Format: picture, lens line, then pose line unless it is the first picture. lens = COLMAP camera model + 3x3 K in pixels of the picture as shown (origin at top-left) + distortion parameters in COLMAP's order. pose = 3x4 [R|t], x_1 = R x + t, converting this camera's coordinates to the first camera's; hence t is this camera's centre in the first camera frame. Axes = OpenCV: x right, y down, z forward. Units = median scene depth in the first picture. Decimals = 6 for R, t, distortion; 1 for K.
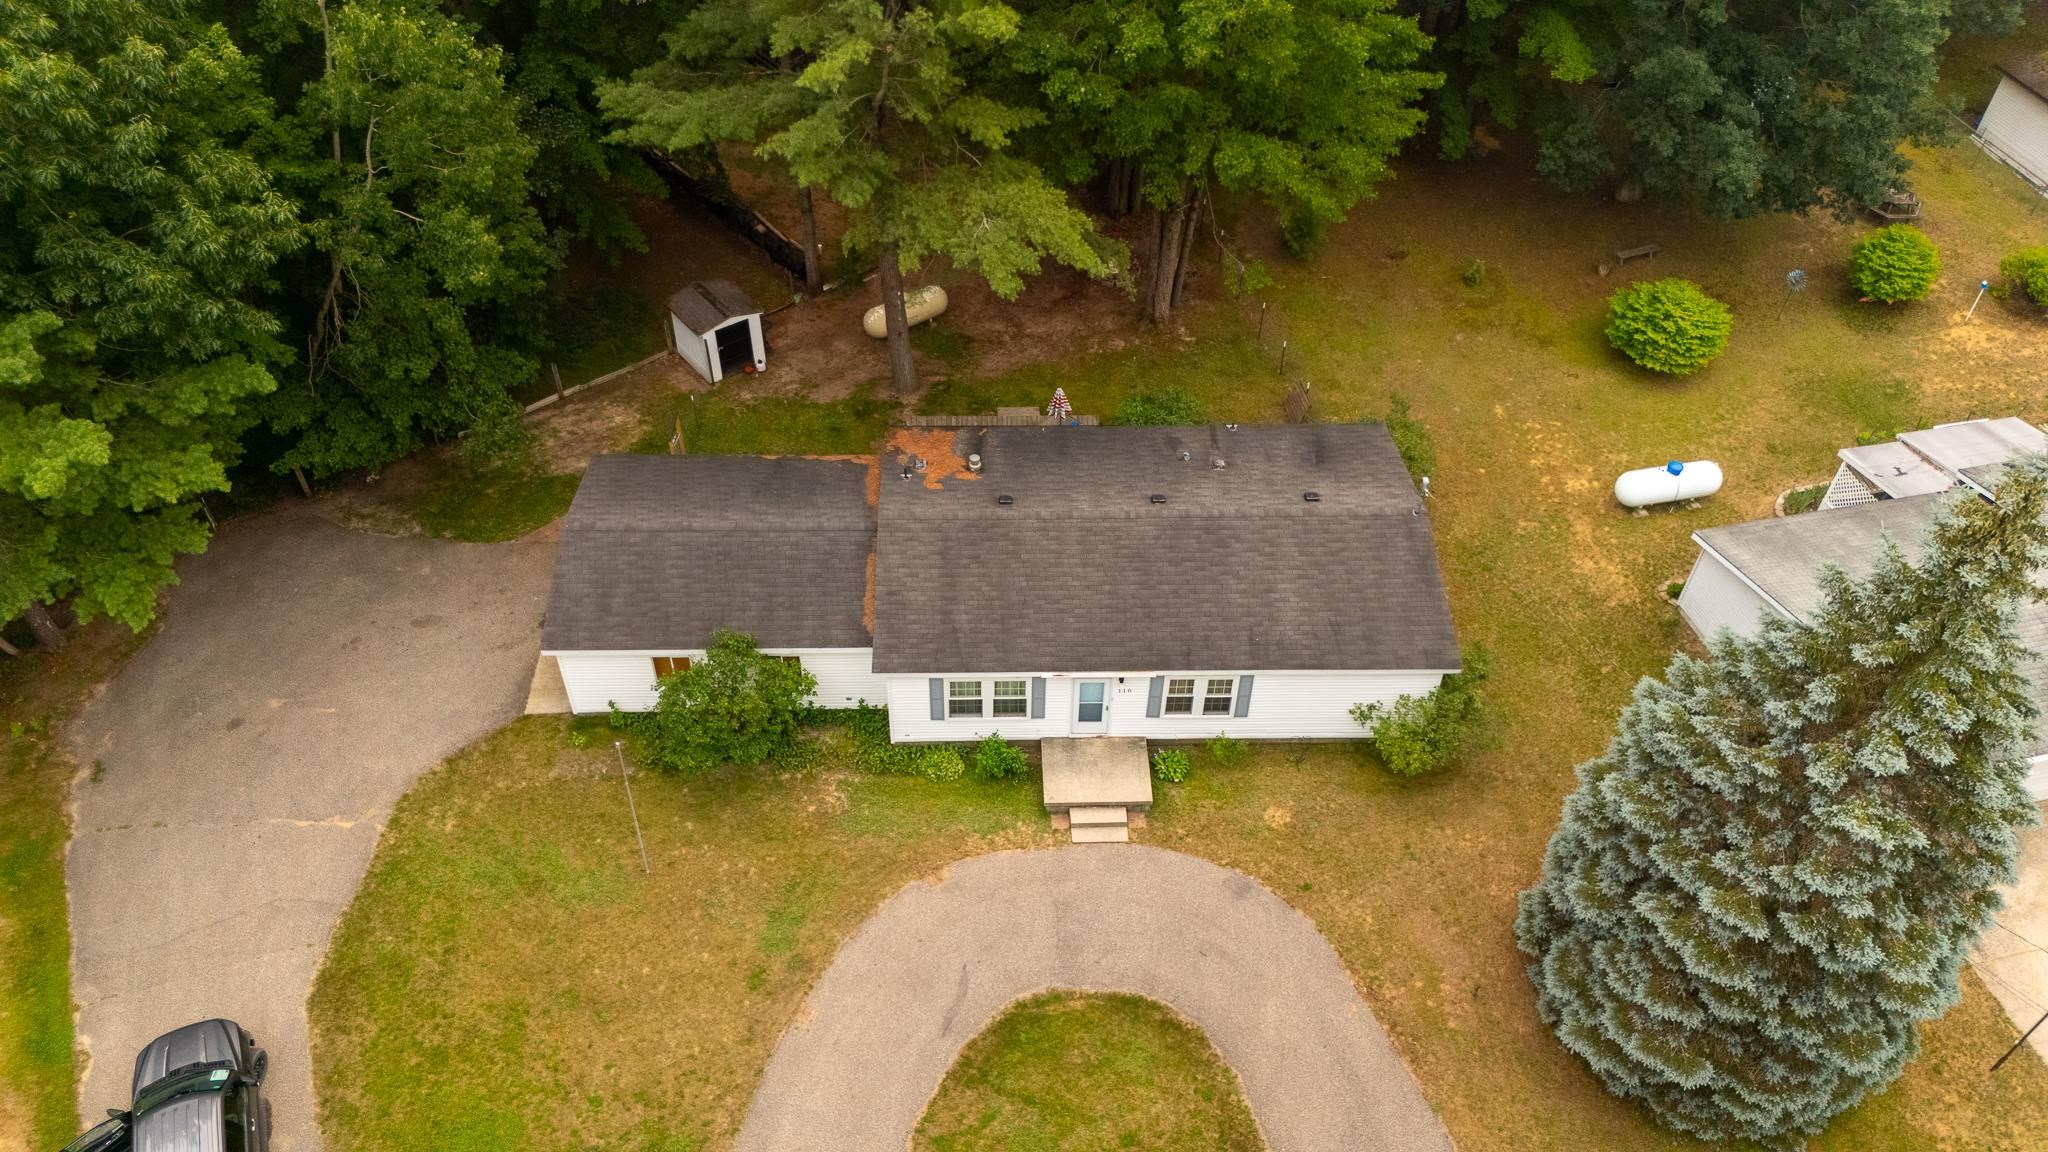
lens RADIAL K [[1545.3, 0, 1028.8], [0, 1545.3, 577.3], [0, 0, 1]] dist [0.025409, -0.029286]
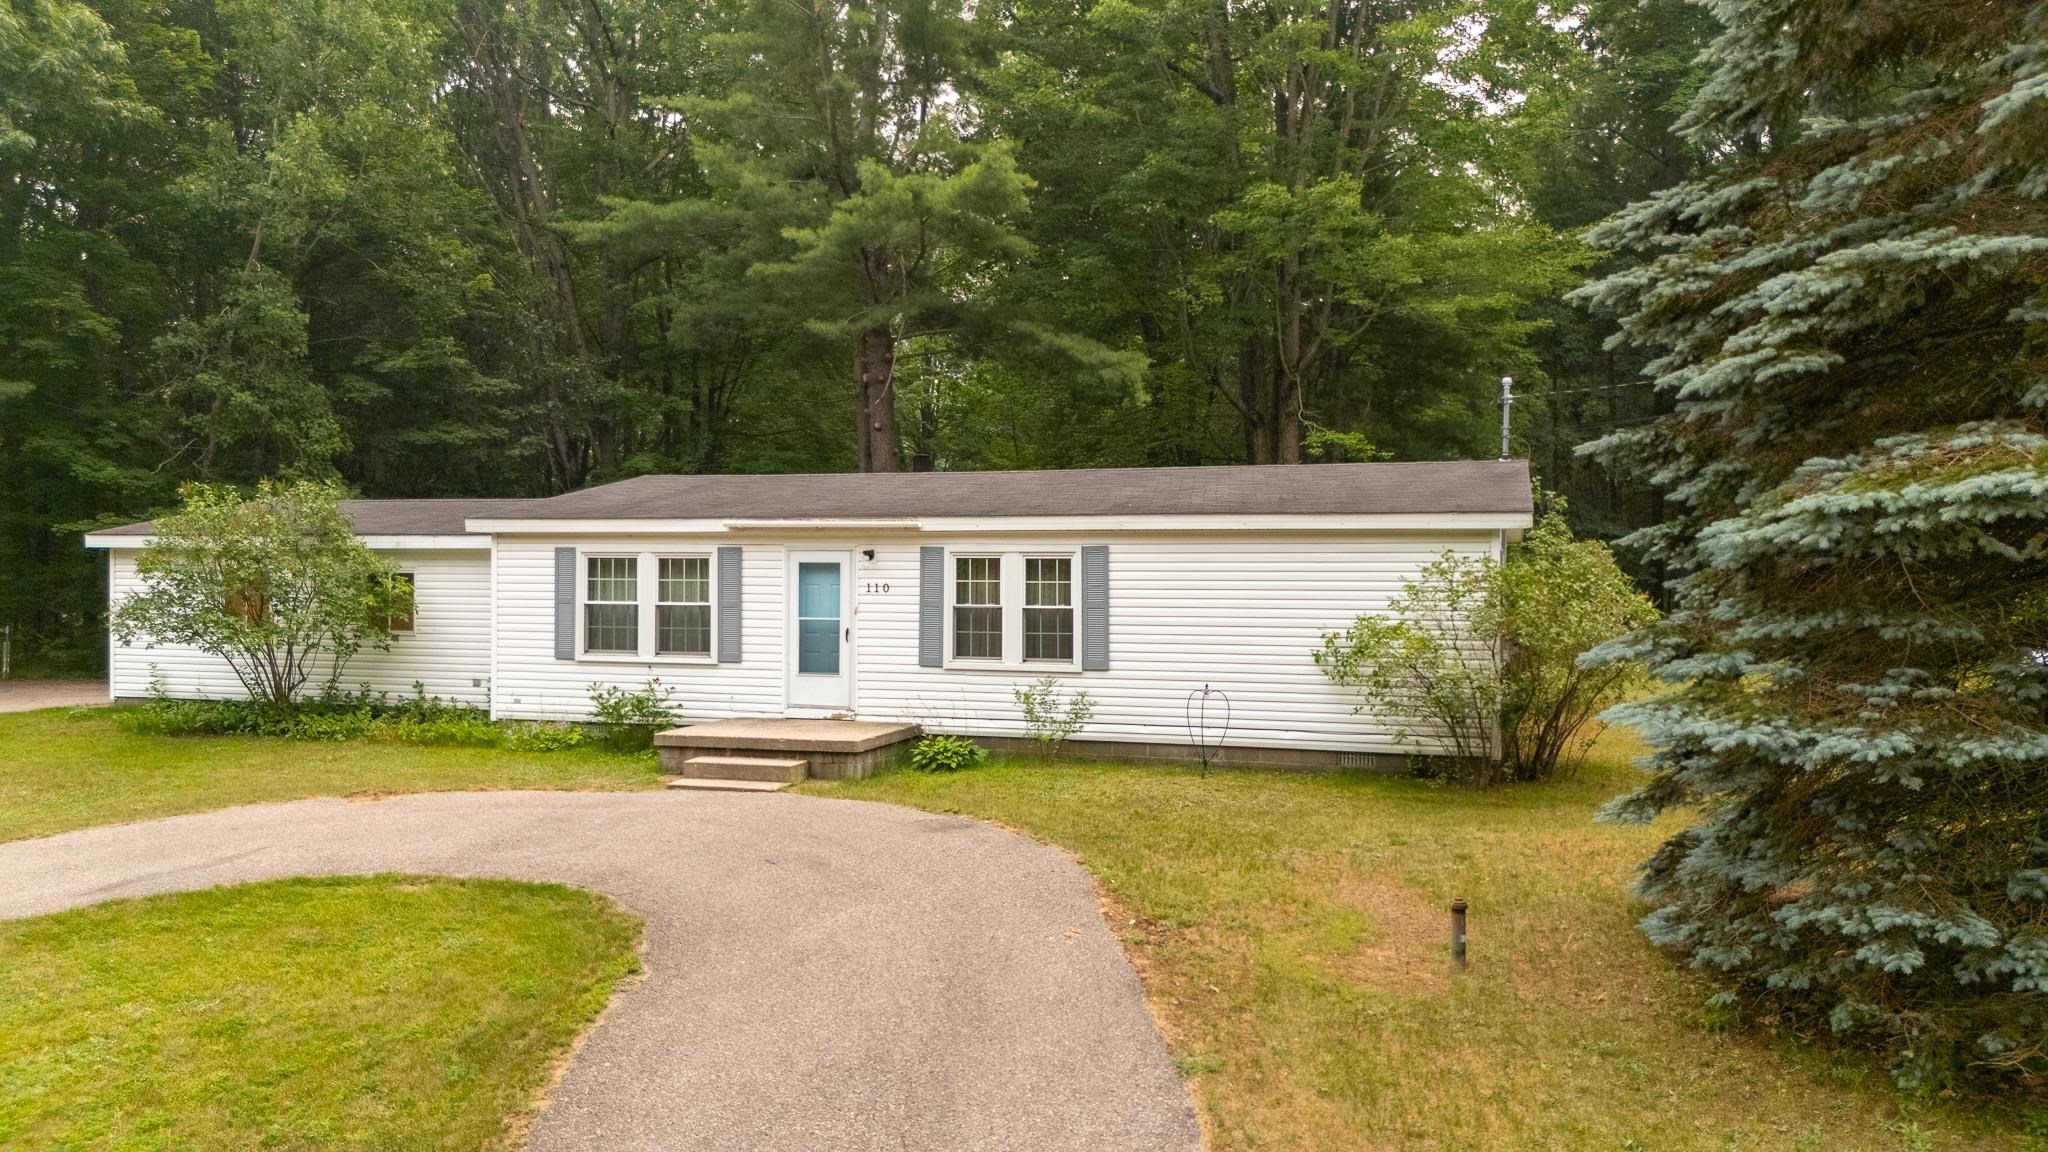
lens RADIAL K [[1545.3, 0, 1035.9], [0, 1545.3, 573.7], [0, 0, 1]] dist [0.025409, -0.029286]
pose [[0.946099, -0.010000, -0.323724, 0.282140], [-0.220665, 0.711733, -0.666890, 0.406204], [0.237075, 0.702379, 0.671163, 0.648397]]
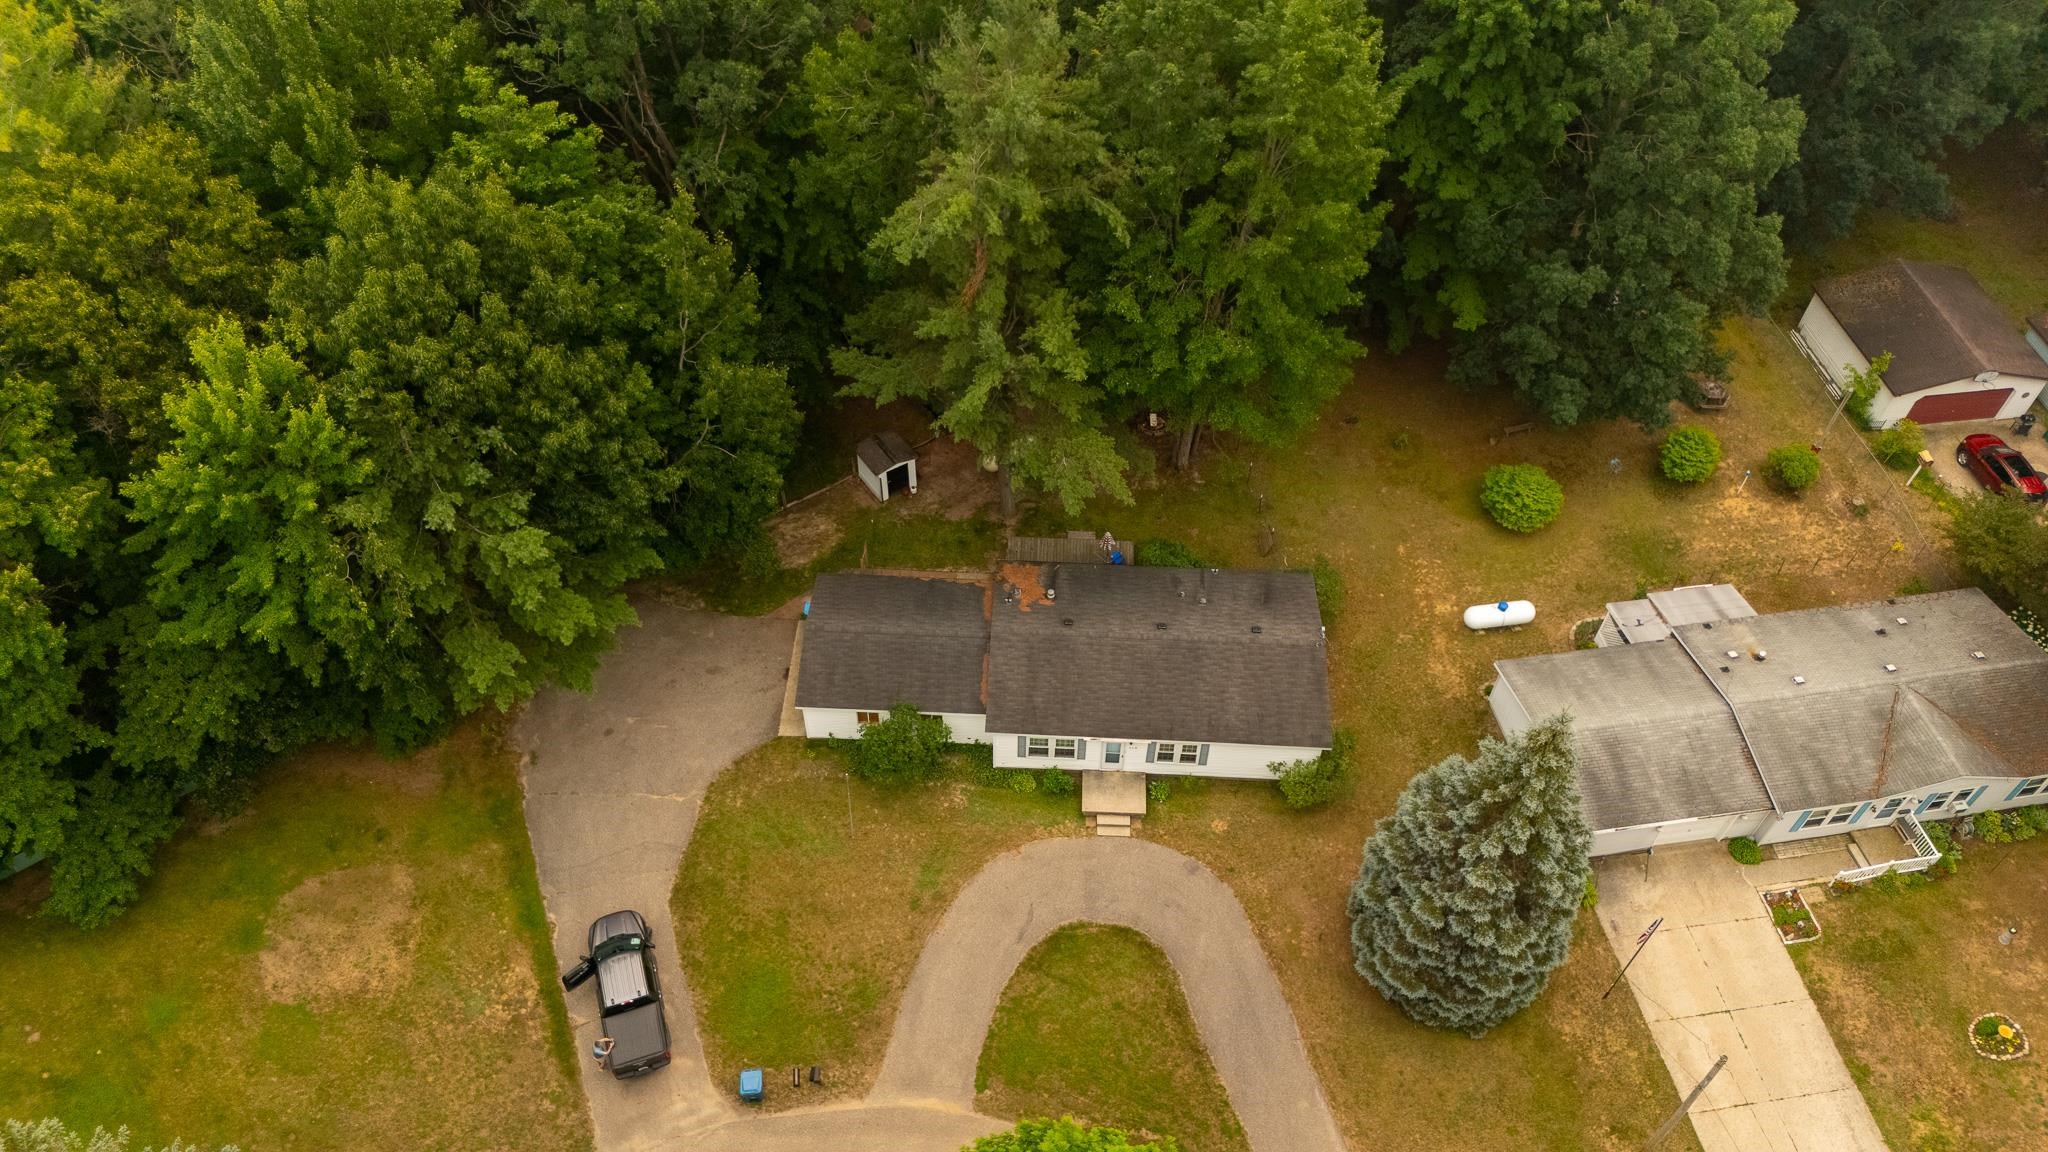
lens RADIAL K [[1545.3, 0, 1023.3], [0, 1545.3, 576.6], [0, 0, 1]] dist [0.025409, -0.029286]
pose [[0.997507, 0.050818, -0.048961, 0.015244], [-0.046260, 0.994857, 0.090105, -0.258772], [0.053289, -0.087616, 0.994728, -0.671417]]
